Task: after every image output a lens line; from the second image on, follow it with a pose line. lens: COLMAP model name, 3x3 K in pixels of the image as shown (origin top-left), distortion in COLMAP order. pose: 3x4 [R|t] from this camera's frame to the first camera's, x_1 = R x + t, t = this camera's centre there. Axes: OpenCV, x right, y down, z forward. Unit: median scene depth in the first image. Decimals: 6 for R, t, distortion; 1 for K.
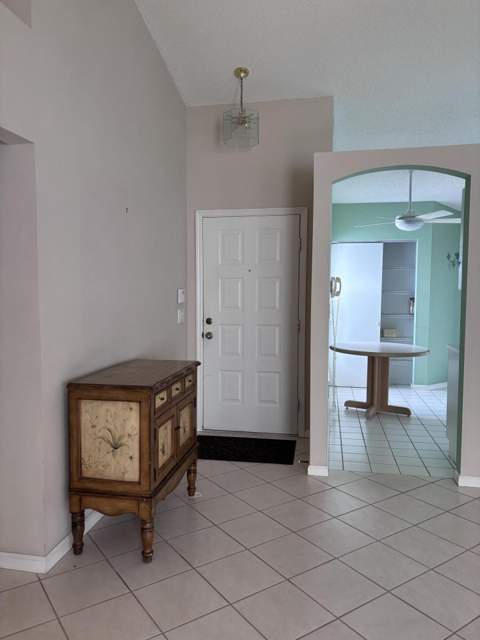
lens RADIAL K [[489.0, 0, 235.3], [0, 489.0, 321.9], [0, 0, 1]] dist [0.045367, -0.044447]
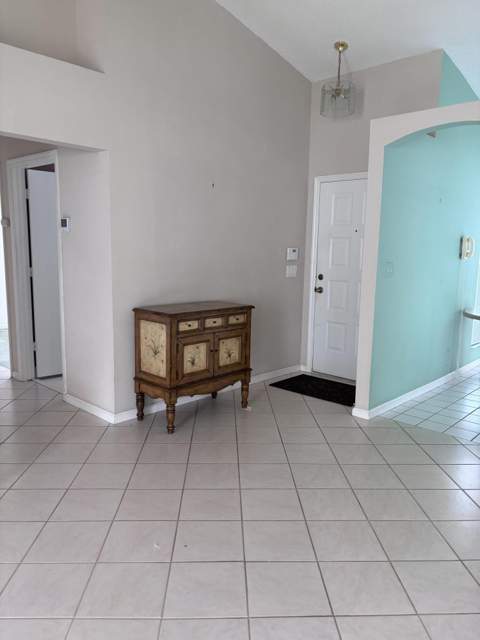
lens RADIAL K [[489.0, 0, 235.3], [0, 489.0, 321.9], [0, 0, 1]] dist [0.045367, -0.044447]
pose [[0.850978, 0.093032, -0.516896, 0.453566], [-0.051004, 0.994173, 0.094964, 0.005055], [0.522719, -0.054449, 0.850764, -0.080678]]
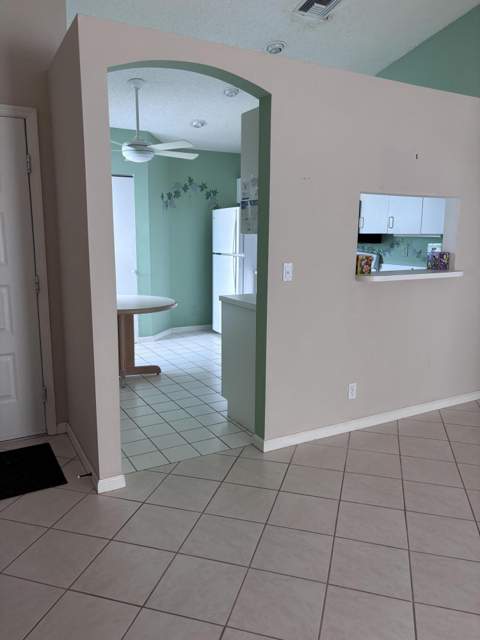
lens RADIAL K [[489.0, 0, 235.3], [0, 489.0, 321.9], [0, 0, 1]] dist [0.045367, -0.044447]
pose [[0.774894, -0.111712, 0.622142, -0.111123], [0.038338, 0.990753, 0.130148, -0.023020], [-0.630928, -0.076999, 0.772011, 0.315061]]
